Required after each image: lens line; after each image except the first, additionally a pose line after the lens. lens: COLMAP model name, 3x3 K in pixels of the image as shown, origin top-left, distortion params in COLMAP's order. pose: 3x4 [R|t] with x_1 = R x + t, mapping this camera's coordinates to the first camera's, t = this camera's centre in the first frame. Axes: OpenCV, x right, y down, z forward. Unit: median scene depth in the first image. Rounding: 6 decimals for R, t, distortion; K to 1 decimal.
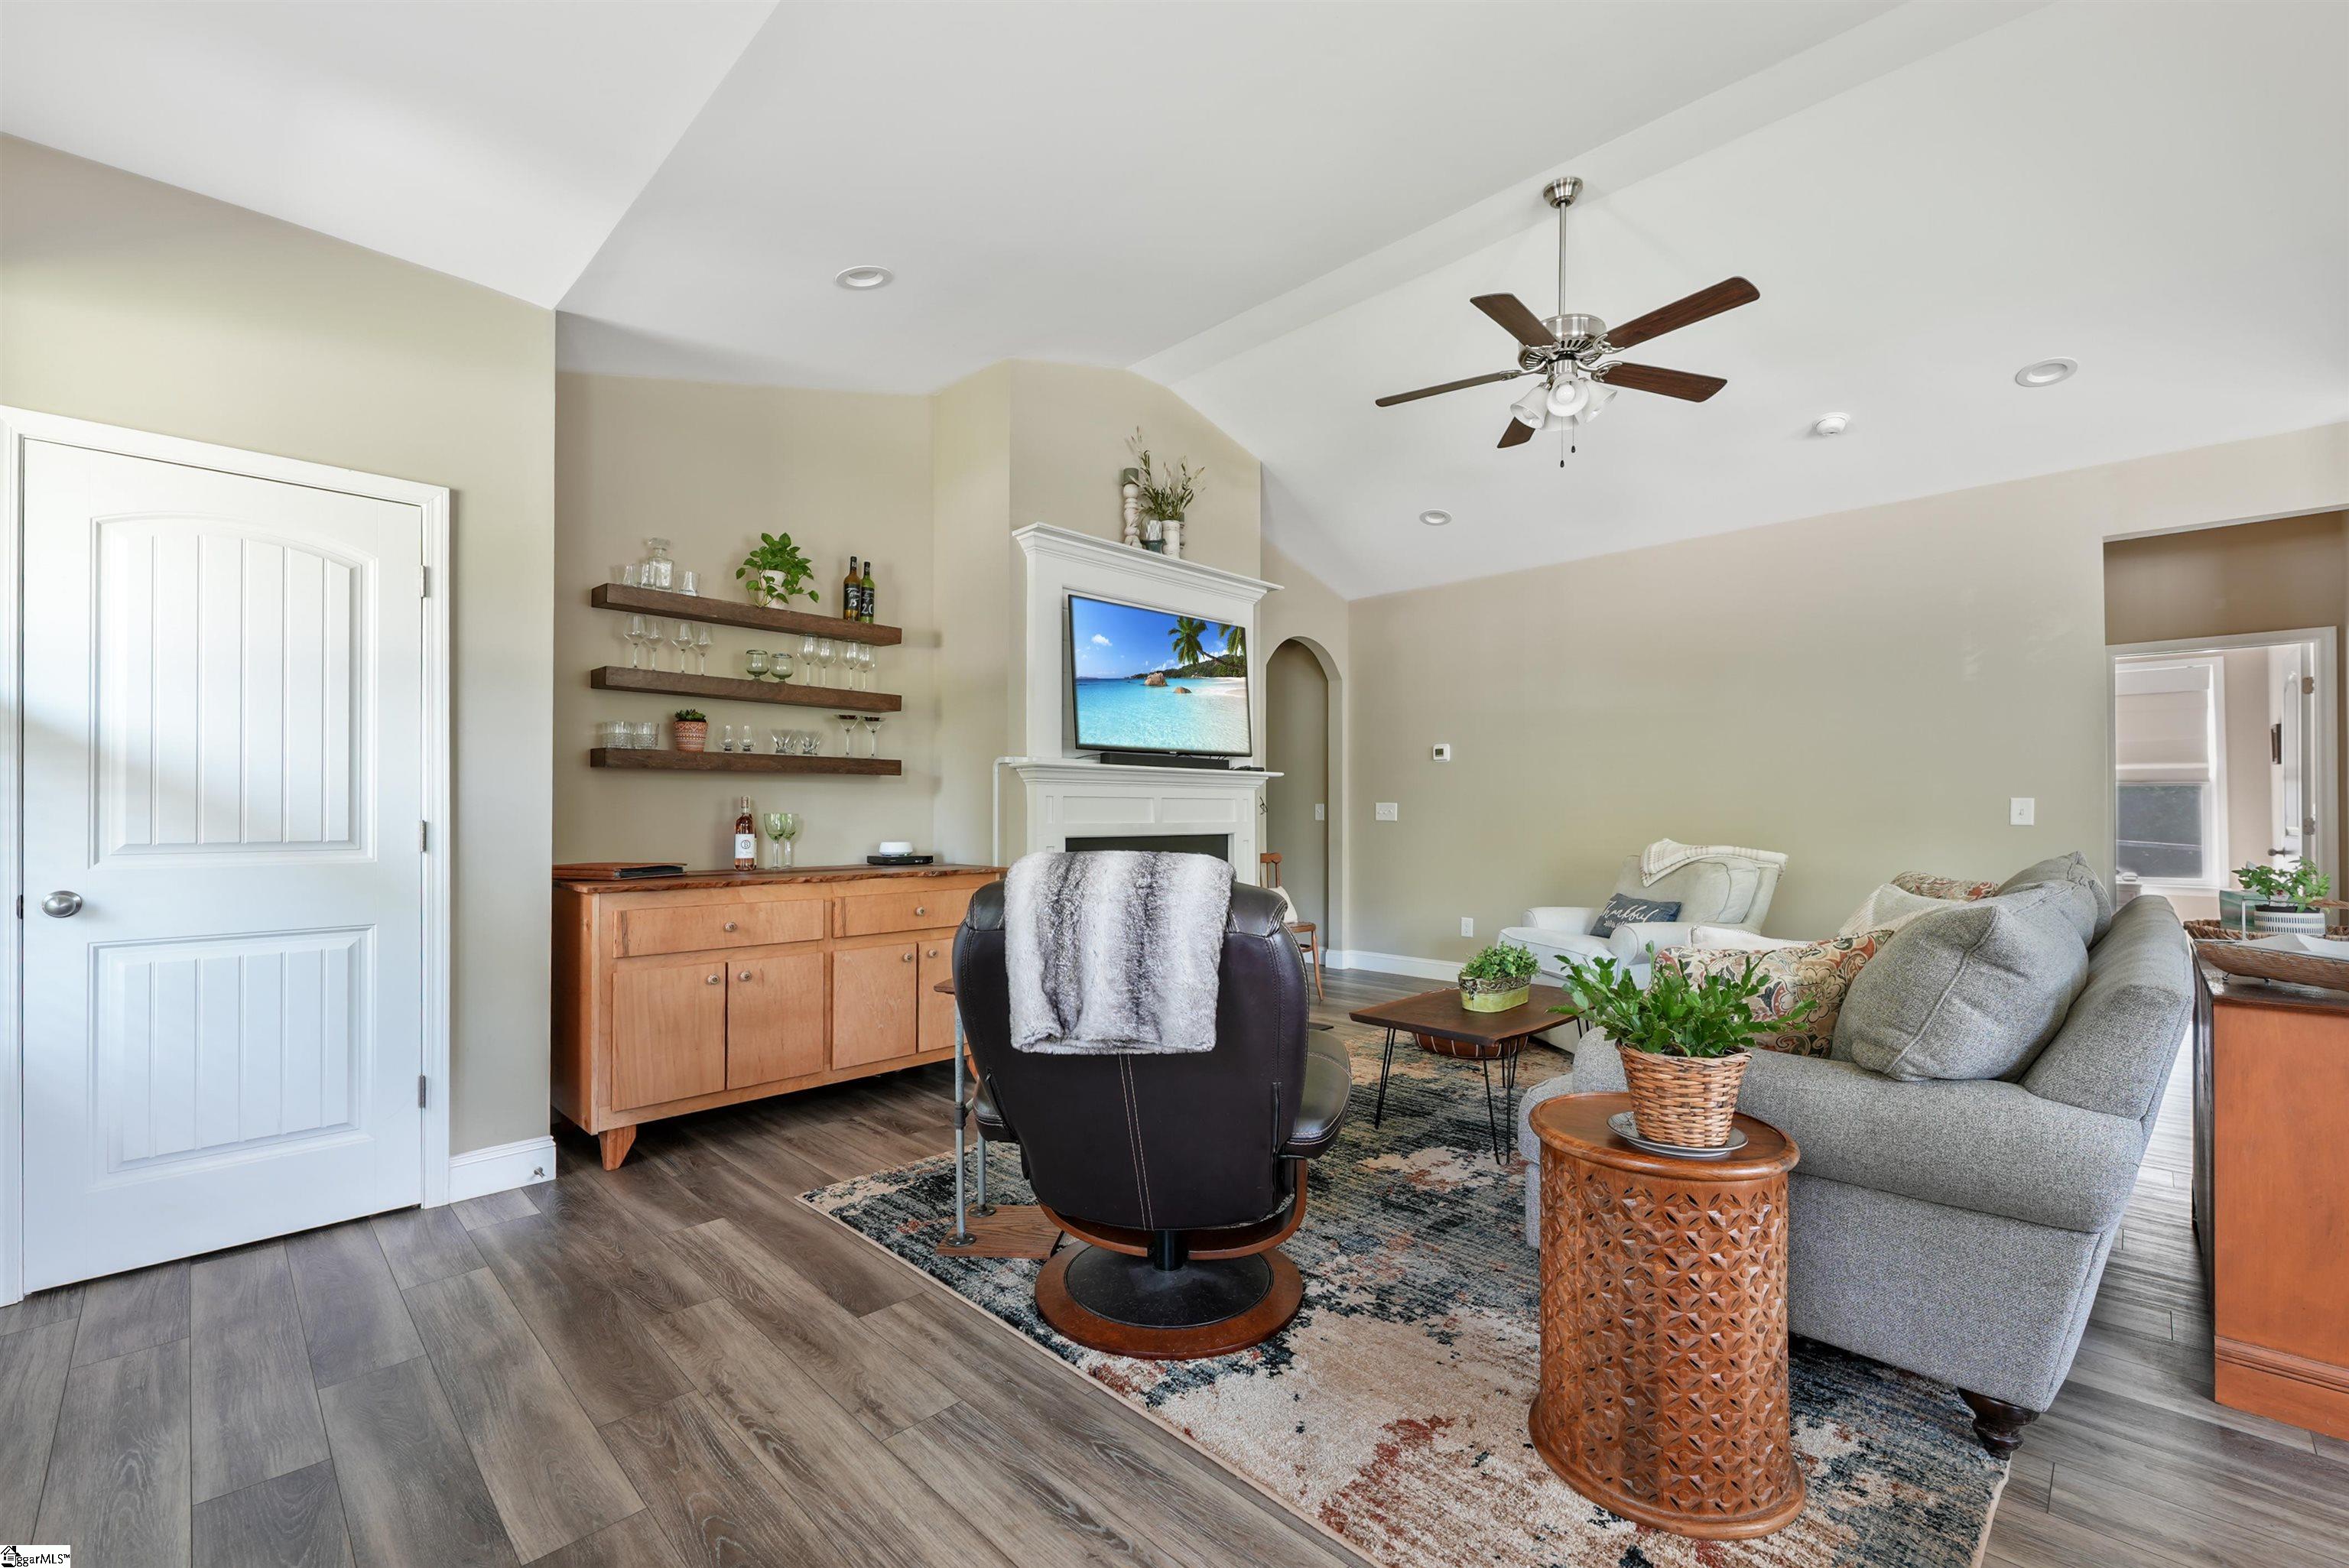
lens RADIAL K [[963.1, 0, 1170.0], [0, 963.1, 796.7], [0, 0, 1]] dist [0.001361, -0.000056]
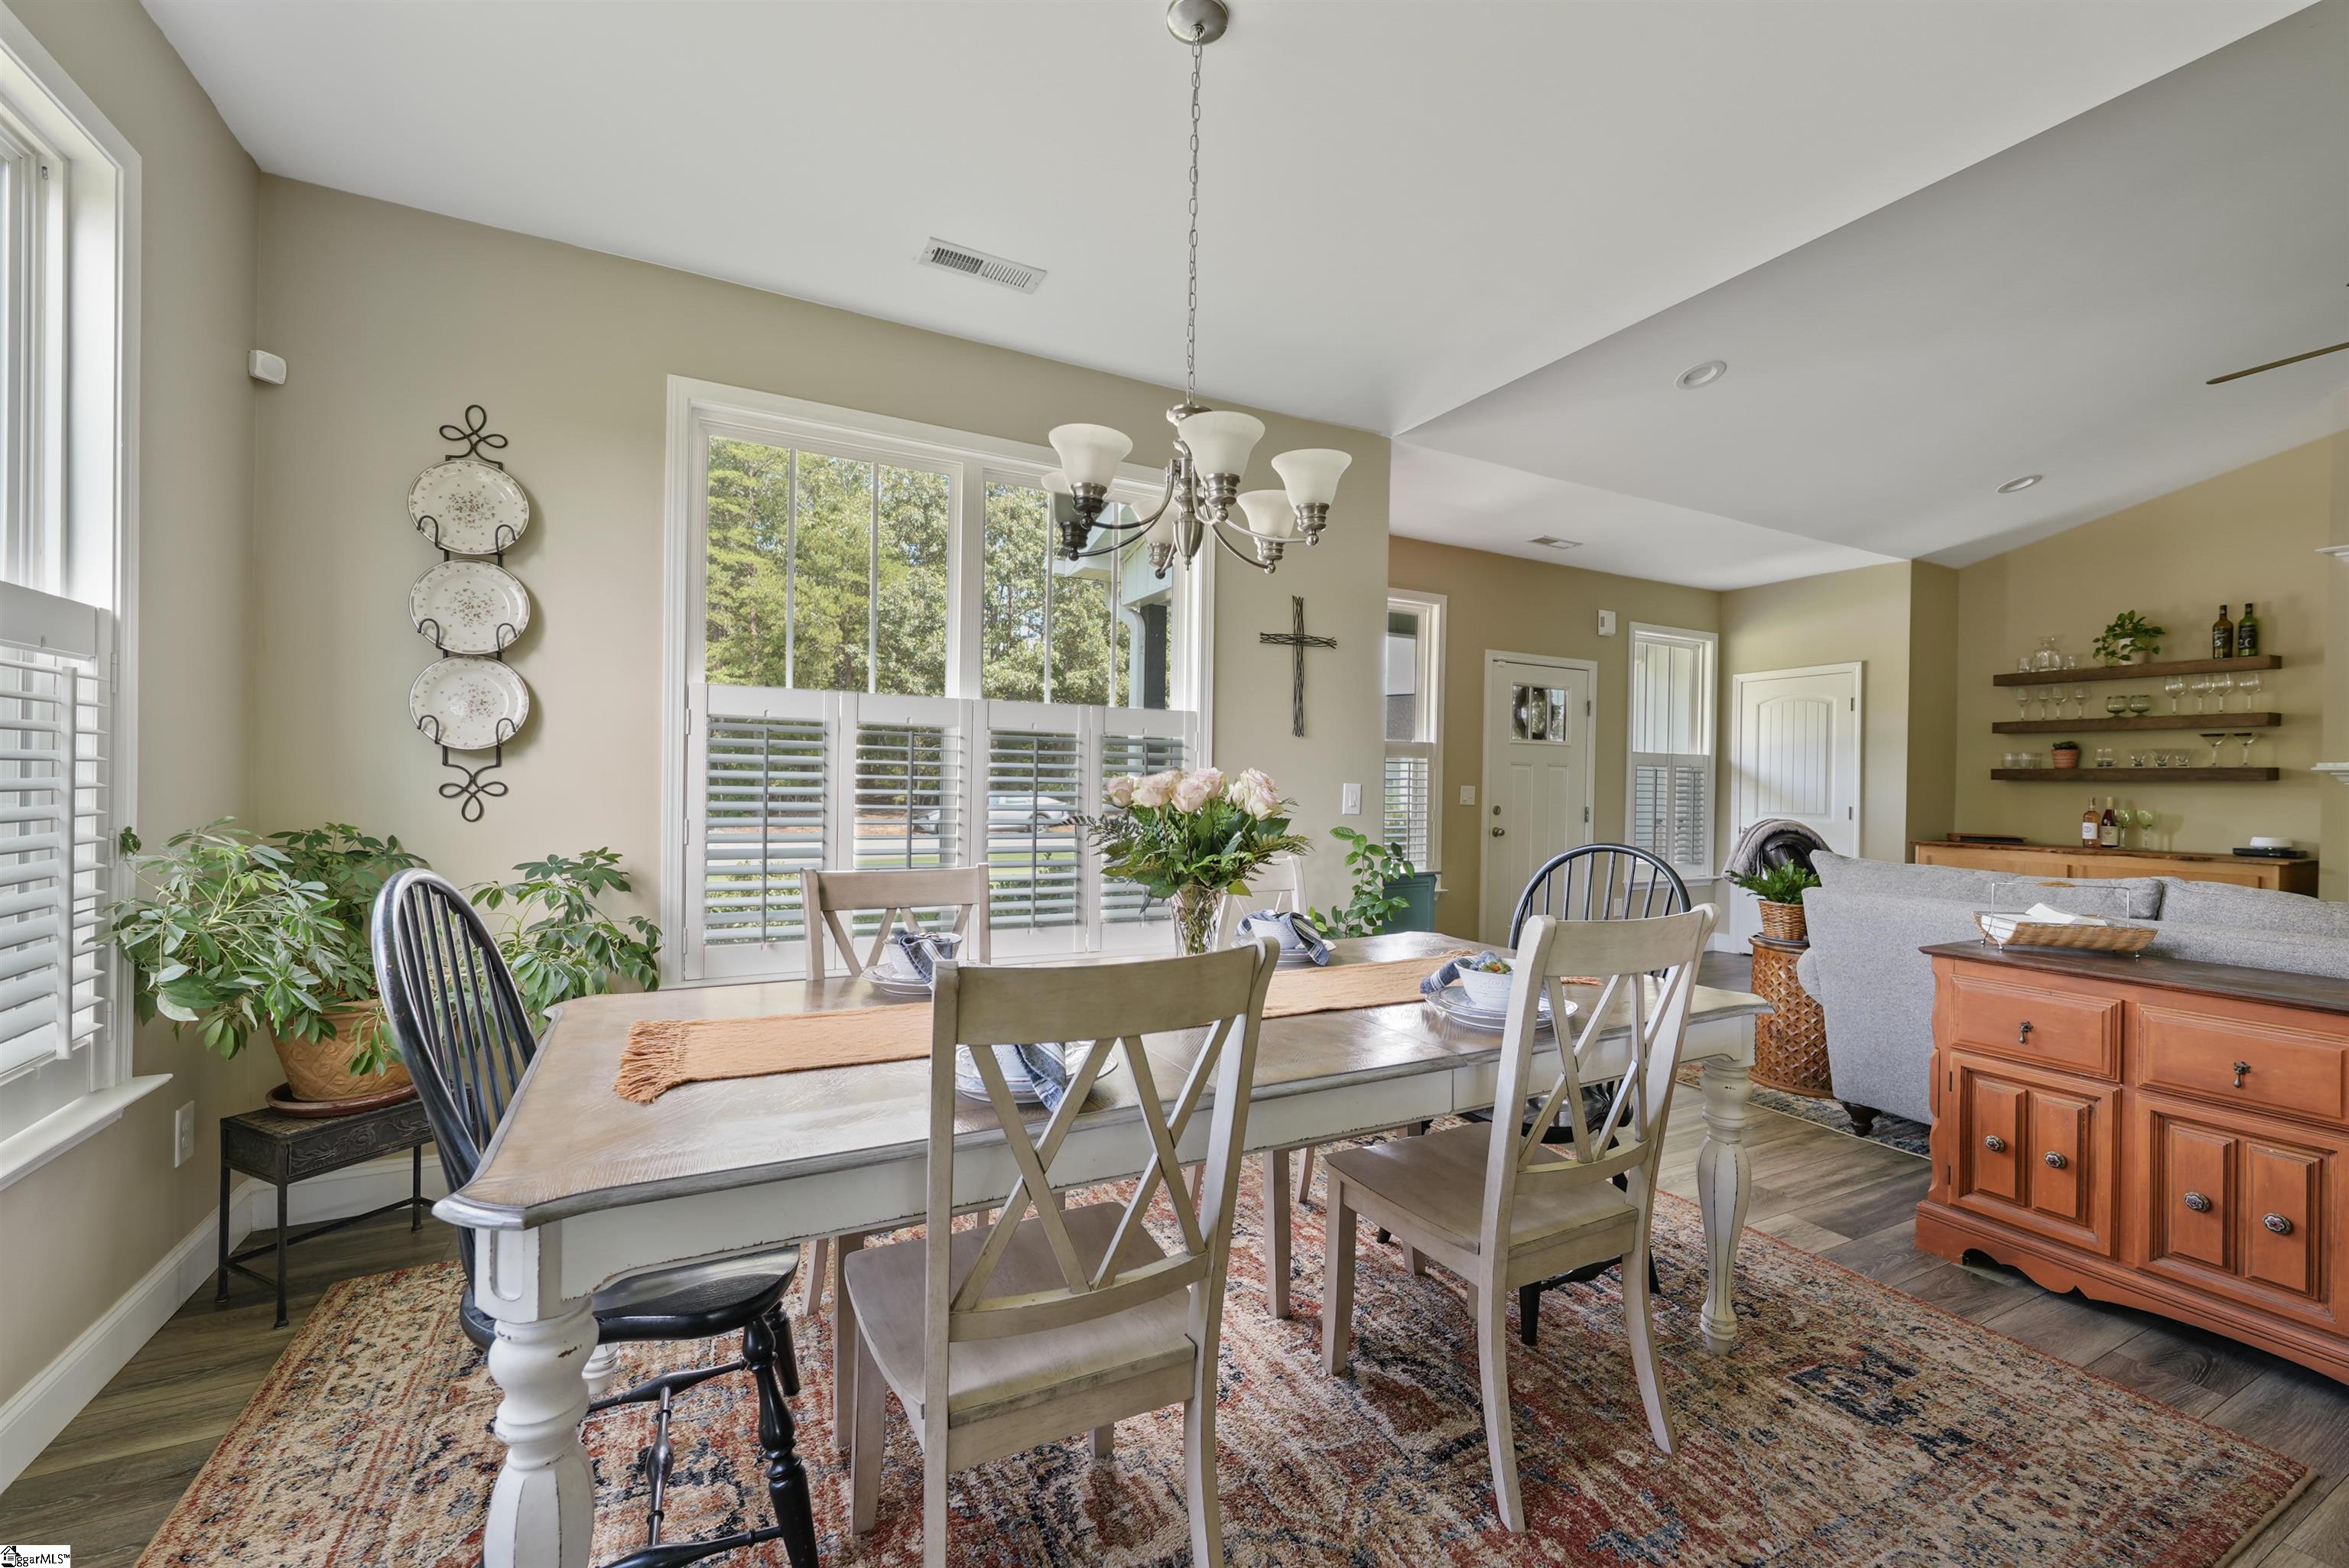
lens RADIAL K [[963.1, 0, 1180.7], [0, 963.1, 786.2], [0, 0, 1]] dist [0.001361, -0.000056]
pose [[-0.314969, -0.000478, -0.949102, 1.445855], [-0.007567, 0.999969, 0.002008, -0.010609], [0.949072, 0.007814, -0.314963, 0.138511]]
